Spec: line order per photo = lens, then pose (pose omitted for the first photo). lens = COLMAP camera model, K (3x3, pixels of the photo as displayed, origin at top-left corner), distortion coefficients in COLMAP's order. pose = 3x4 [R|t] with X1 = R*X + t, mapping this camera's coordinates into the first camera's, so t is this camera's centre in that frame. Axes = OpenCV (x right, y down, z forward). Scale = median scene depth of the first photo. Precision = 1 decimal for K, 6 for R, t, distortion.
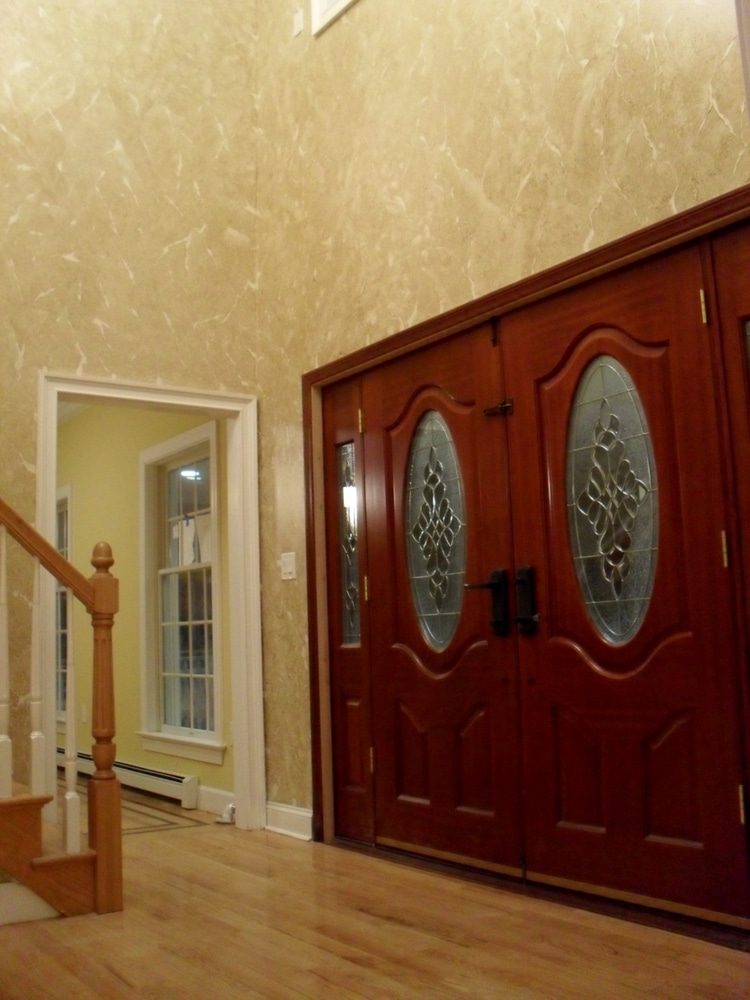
lens RADIAL K [[1034.2, 0, 372.7], [0, 1034.2, 493.7], [0, 0, 1]] dist [-0.160592, 0.000000]
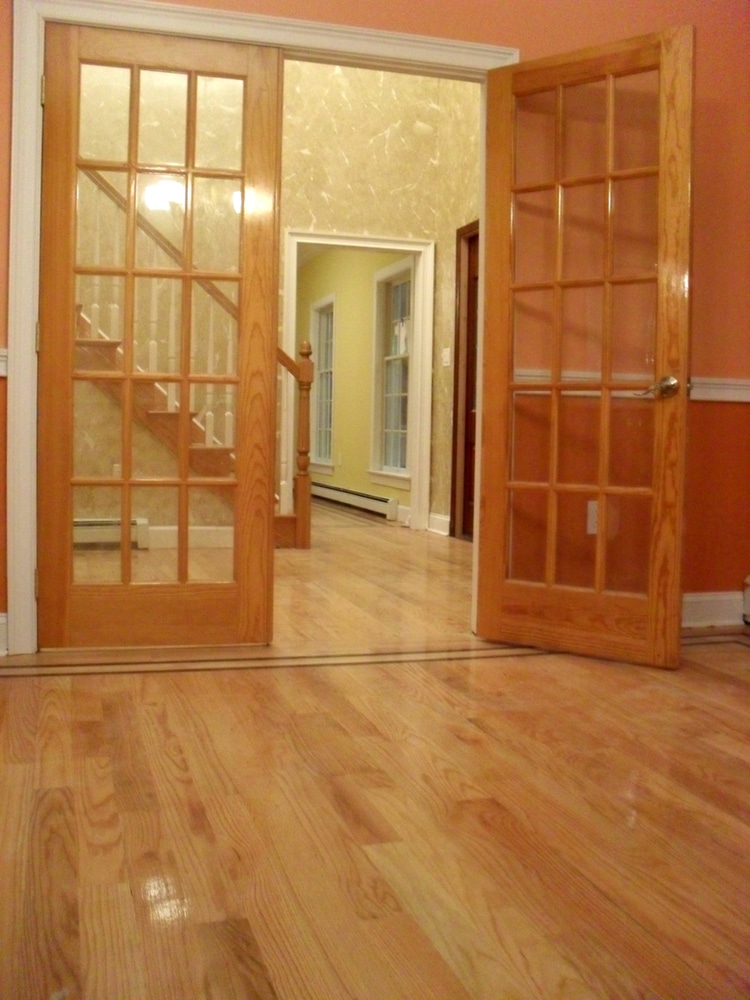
lens RADIAL K [[1034.2, 0, 376.9], [0, 1034.2, 501.2], [0, 0, 1]] dist [-0.160592, 0.000000]
pose [[0.950405, 0.075244, -0.301775, 0.285682], [-0.009771, 0.977039, 0.212838, -0.043486], [0.310861, -0.199334, 0.929318, -0.460487]]
